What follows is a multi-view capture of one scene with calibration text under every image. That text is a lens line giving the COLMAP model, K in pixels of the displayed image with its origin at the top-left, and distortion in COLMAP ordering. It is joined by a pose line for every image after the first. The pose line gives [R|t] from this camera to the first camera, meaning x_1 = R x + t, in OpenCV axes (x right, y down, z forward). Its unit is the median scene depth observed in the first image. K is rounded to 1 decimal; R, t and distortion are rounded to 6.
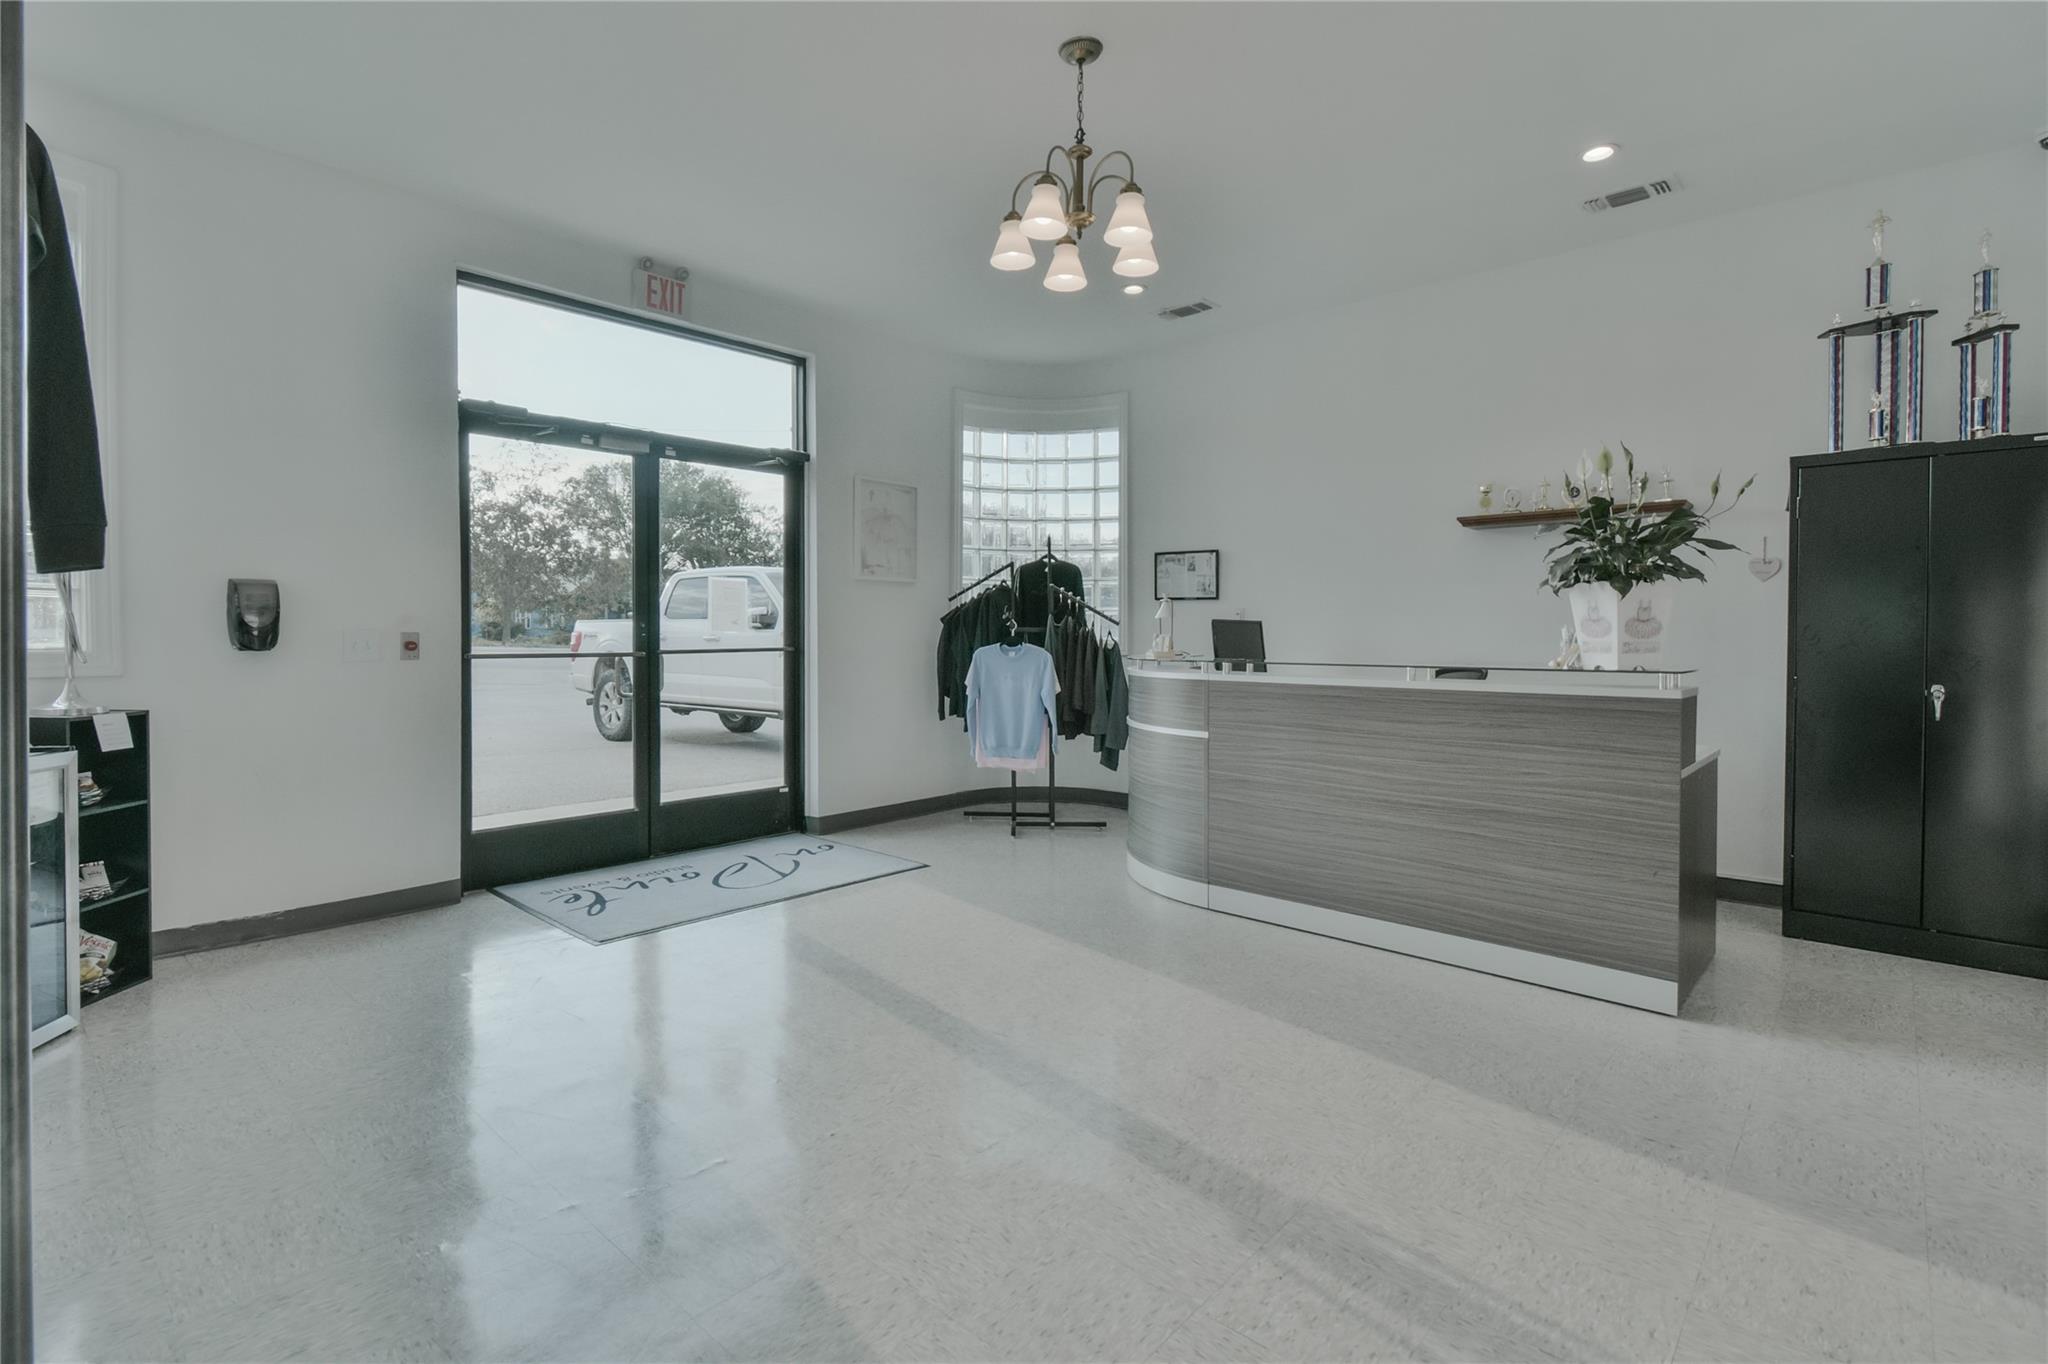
lens RADIAL K [[954.2, 0, 977.6], [0, 954.2, 655.5], [0, 0, 1]] dist [0.003233, 0.000423]
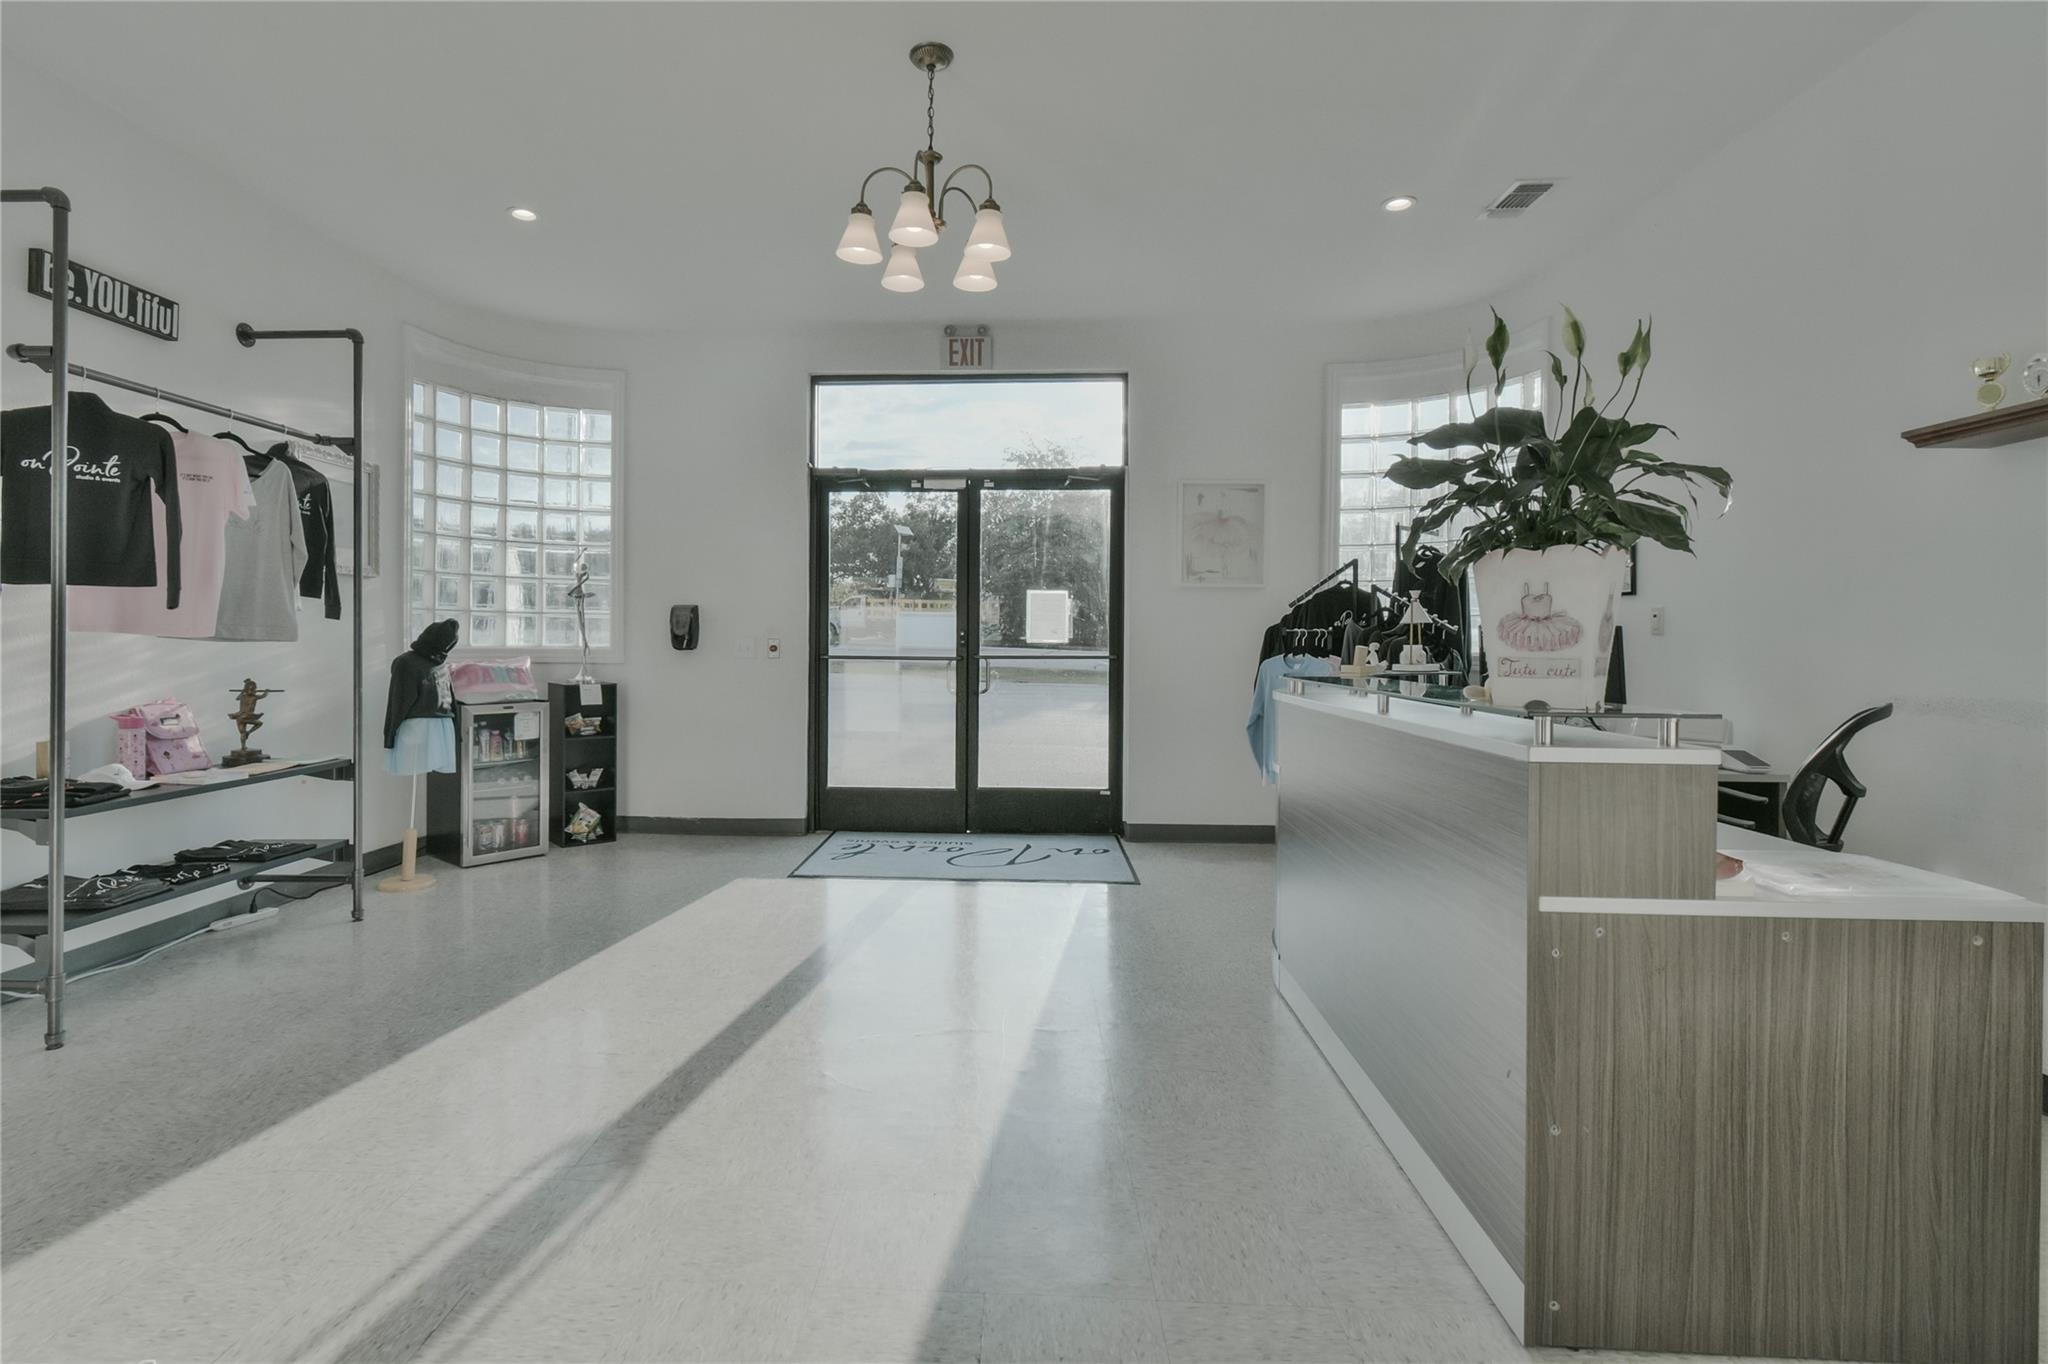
lens RADIAL K [[954.2, 0, 964.6], [0, 954.2, 648.2], [0, 0, 1]] dist [0.003233, 0.000423]
pose [[0.649950, 0.010207, -0.759908, 0.567850], [-0.026116, 0.999619, -0.008910, -0.003530], [0.759528, 0.025637, 0.649969, 0.246422]]
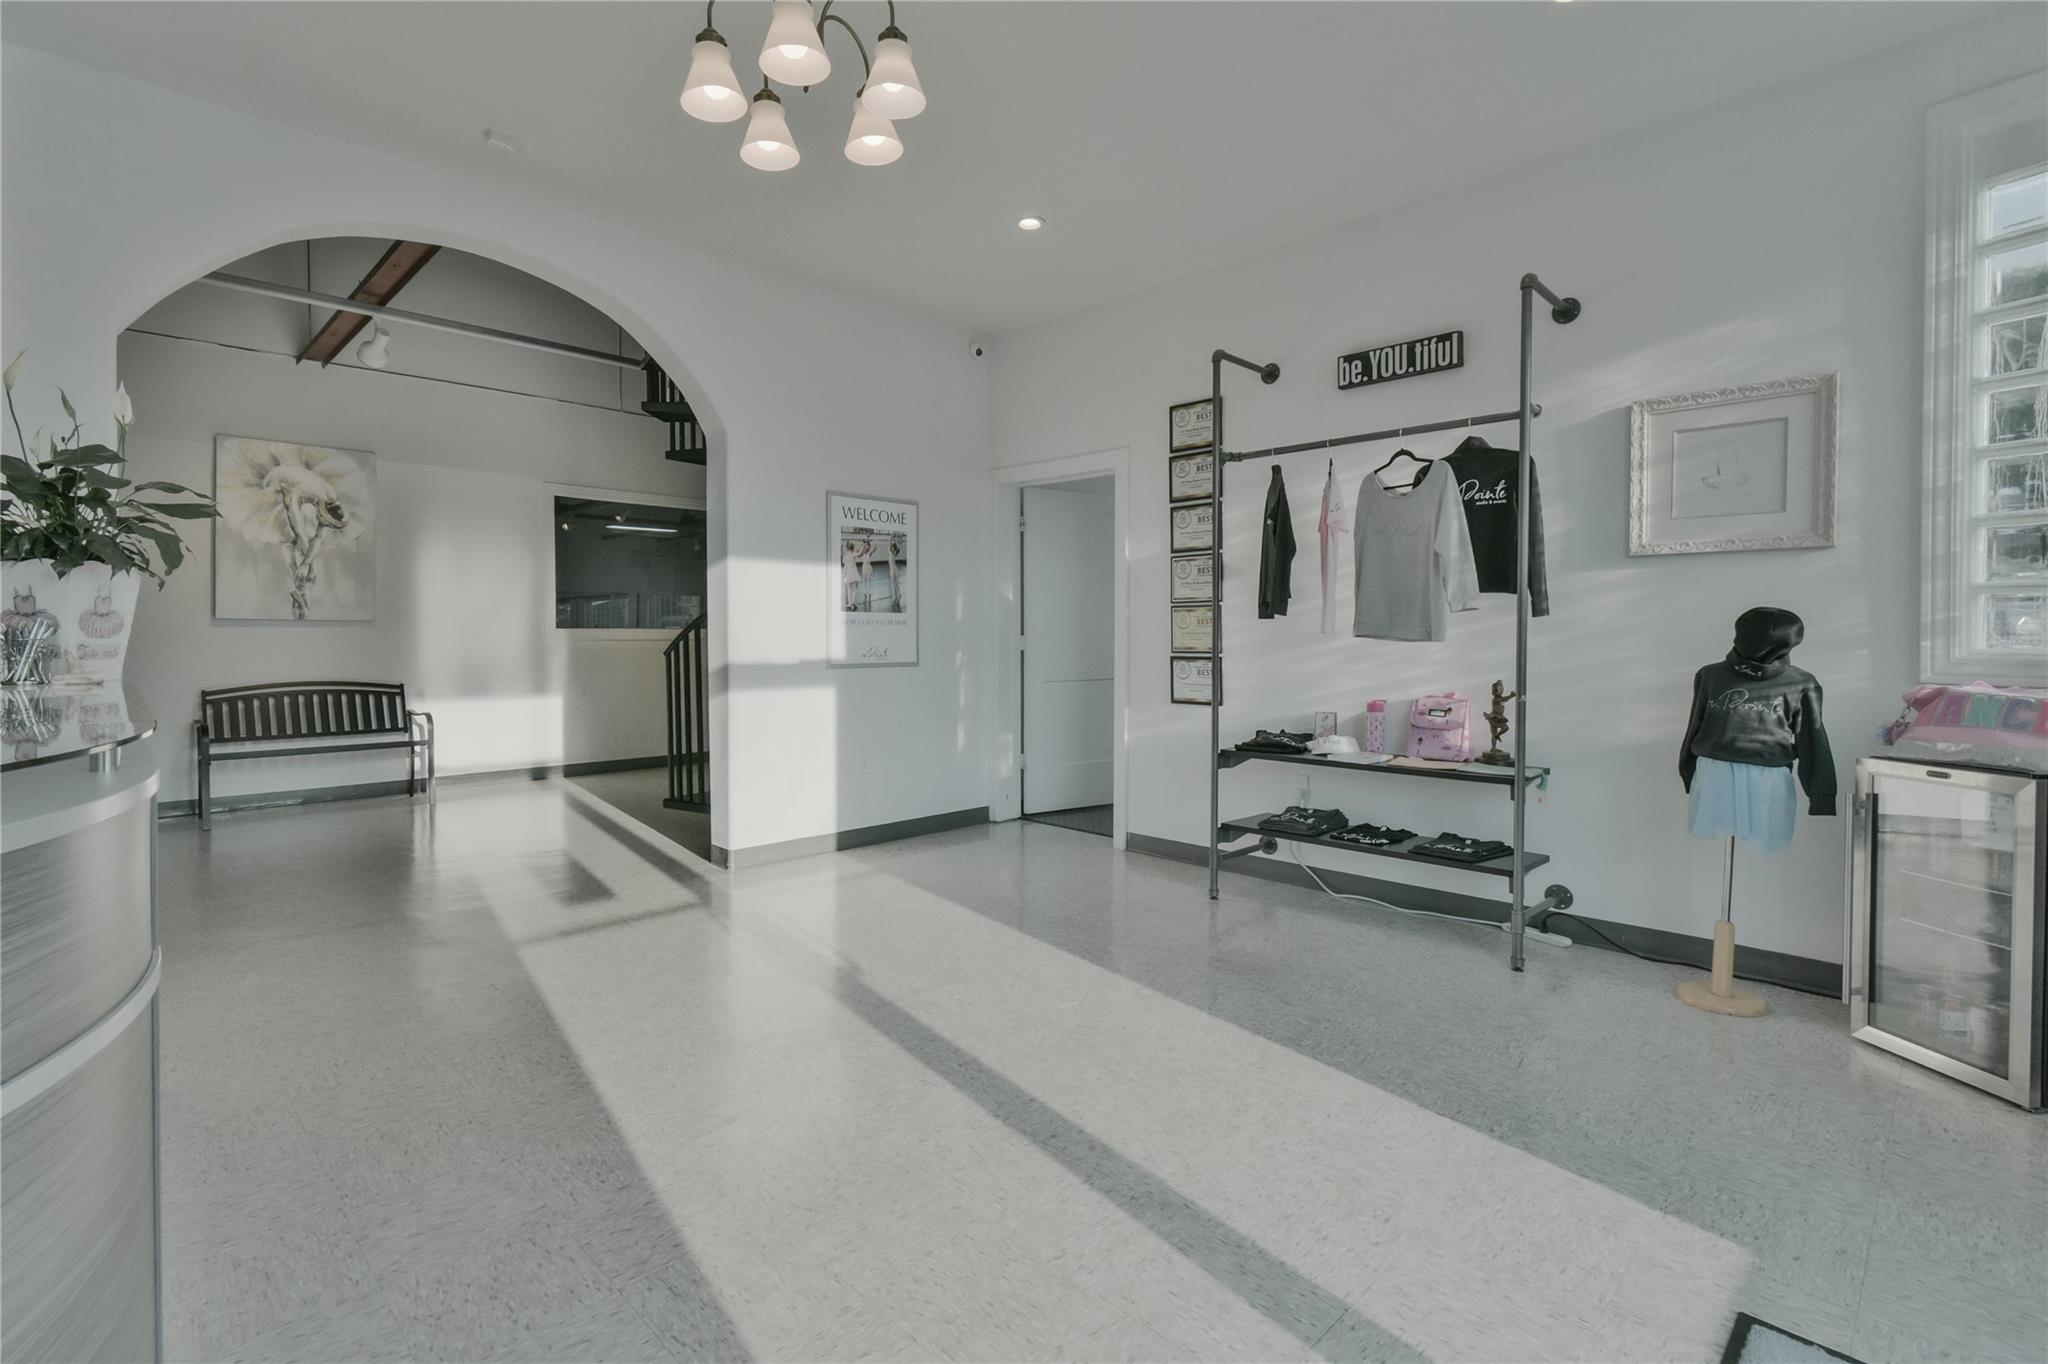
lens RADIAL K [[954.2, 0, 975.8], [0, 954.2, 647.0], [0, 0, 1]] dist [0.003233, 0.000423]
pose [[-0.998567, -0.002206, 0.053478, -0.038362], [-0.000087, 0.999215, 0.039607, -0.027002], [-0.053523, 0.039546, -0.997783, 1.102856]]
